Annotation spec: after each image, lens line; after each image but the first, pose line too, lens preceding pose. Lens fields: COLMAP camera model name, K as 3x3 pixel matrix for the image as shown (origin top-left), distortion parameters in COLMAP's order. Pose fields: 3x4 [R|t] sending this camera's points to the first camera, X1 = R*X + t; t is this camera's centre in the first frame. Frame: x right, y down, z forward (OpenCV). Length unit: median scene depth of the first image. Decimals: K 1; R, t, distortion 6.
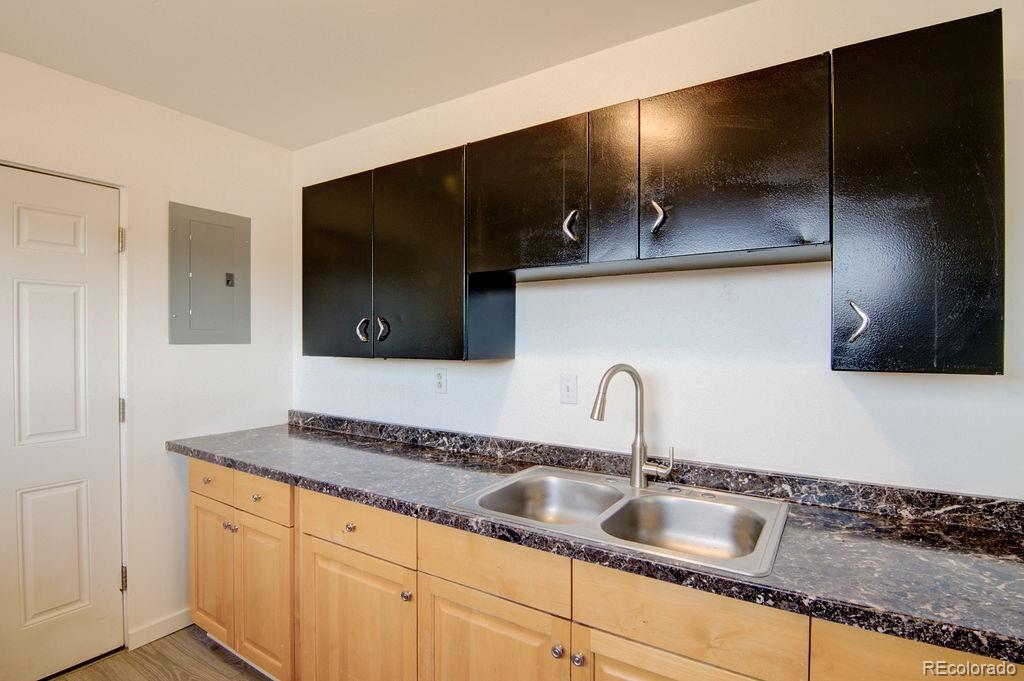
lens RADIAL K [[502.4, 0, 506.0], [0, 502.4, 346.3], [0, 0, 1]] dist [-0.008626, -0.007020]
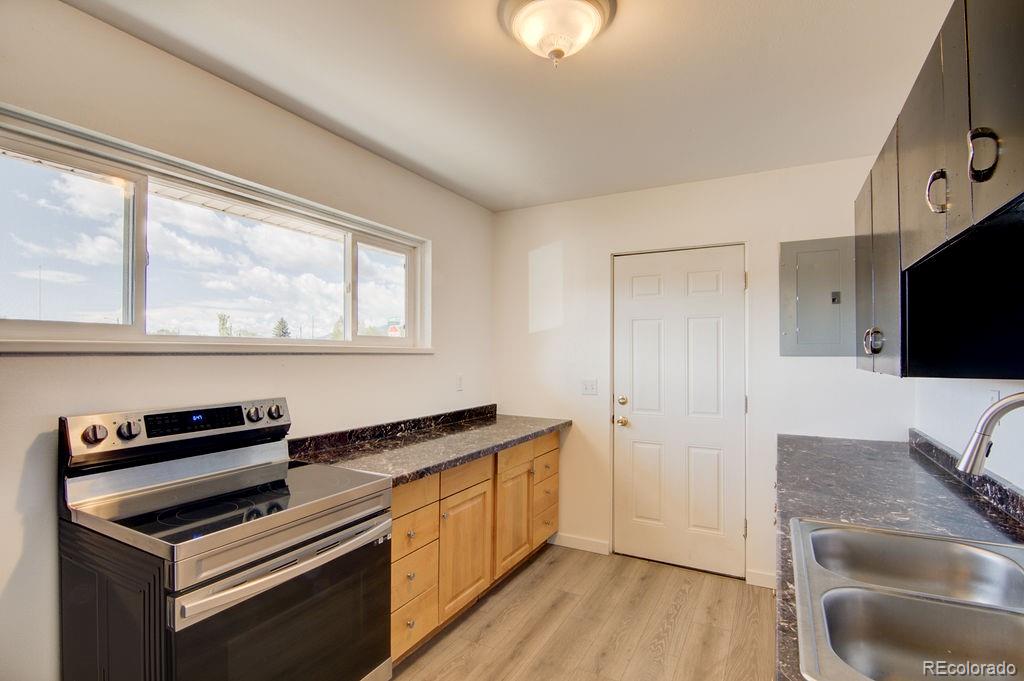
lens RADIAL K [[502.4, 0, 502.2], [0, 502.4, 344.1], [0, 0, 1]] dist [-0.008626, -0.007020]
pose [[0.065947, -0.019356, -0.997635, 0.746376], [-0.011475, 0.999731, -0.020155, -0.002425], [0.997757, 0.012777, 0.065707, 0.313173]]
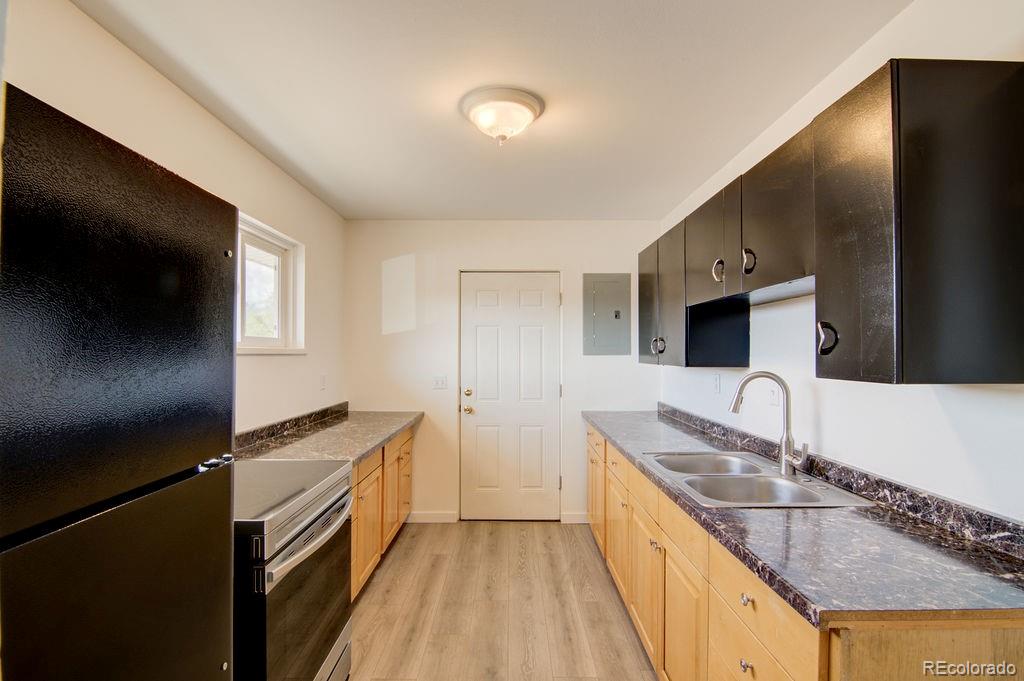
lens RADIAL K [[502.4, 0, 510.7], [0, 502.4, 341.9], [0, 0, 1]] dist [-0.008626, -0.007020]
pose [[0.539544, -0.019211, -0.841738, 0.929990], [-0.006835, 0.999607, -0.027195, -0.001767], [0.841929, 0.020426, 0.539201, -0.219106]]
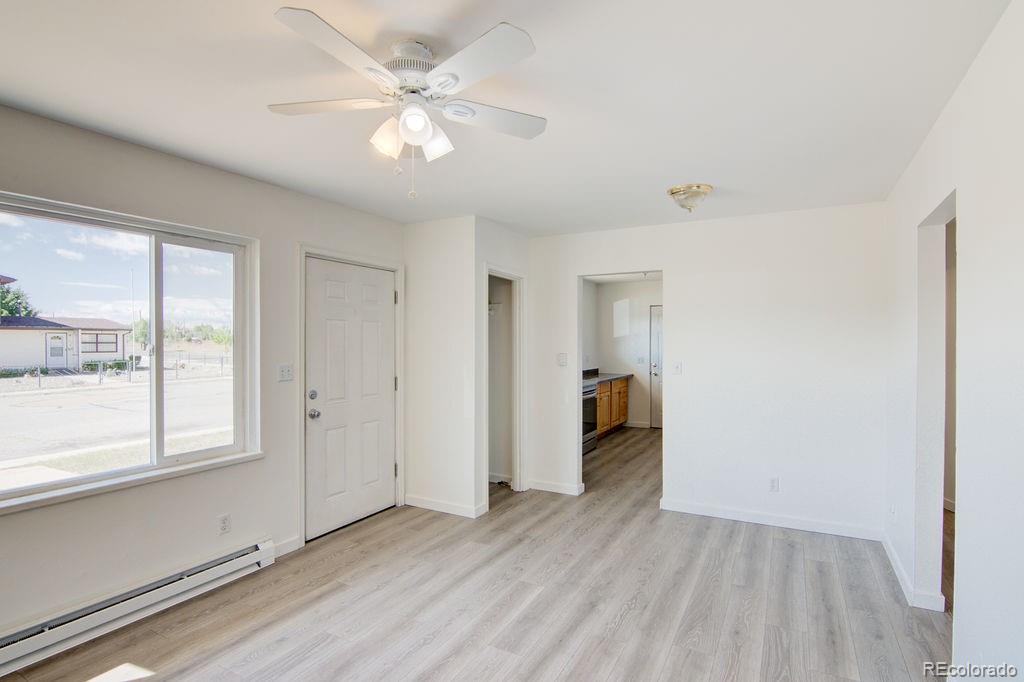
lens RADIAL K [[502.4, 0, 522.9], [0, 502.4, 336.5], [0, 0, 1]] dist [-0.008626, -0.007020]
pose [[0.080878, -0.016522, -0.996587, 3.654260], [-0.007470, 0.999824, -0.017182, -0.012241], [0.996696, 0.008834, 0.080740, -0.788178]]
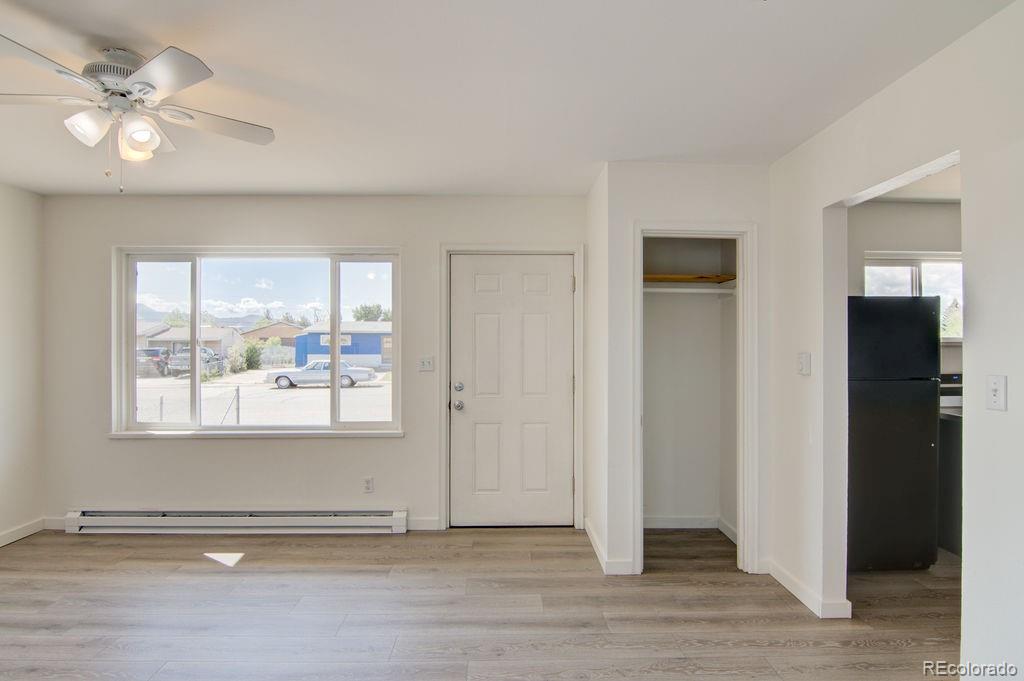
lens RADIAL K [[502.4, 0, 517.1], [0, 502.4, 339.0], [0, 0, 1]] dist [-0.008626, -0.007020]
pose [[-0.827649, -0.012071, -0.561117, 2.472960], [-0.008840, 0.999925, -0.008470, 0.011369], [0.561177, -0.002050, -0.827693, 0.477995]]
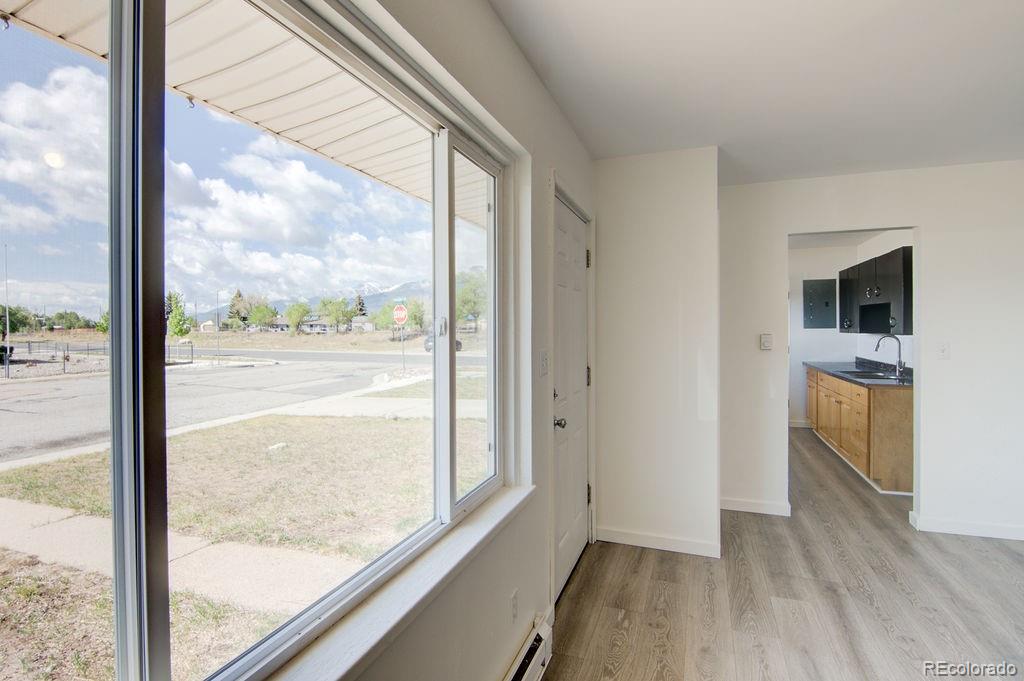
lens RADIAL K [[536.8, 0, 482.9], [0, 536.8, 318.6], [0, 0, 1]] dist [-0.014717, -0.001730]
pose [[0.173192, -0.025084, -0.984569, 2.949077], [-0.000752, 0.999672, -0.025601, 0.025257], [0.984888, 0.005174, 0.173117, -1.980286]]
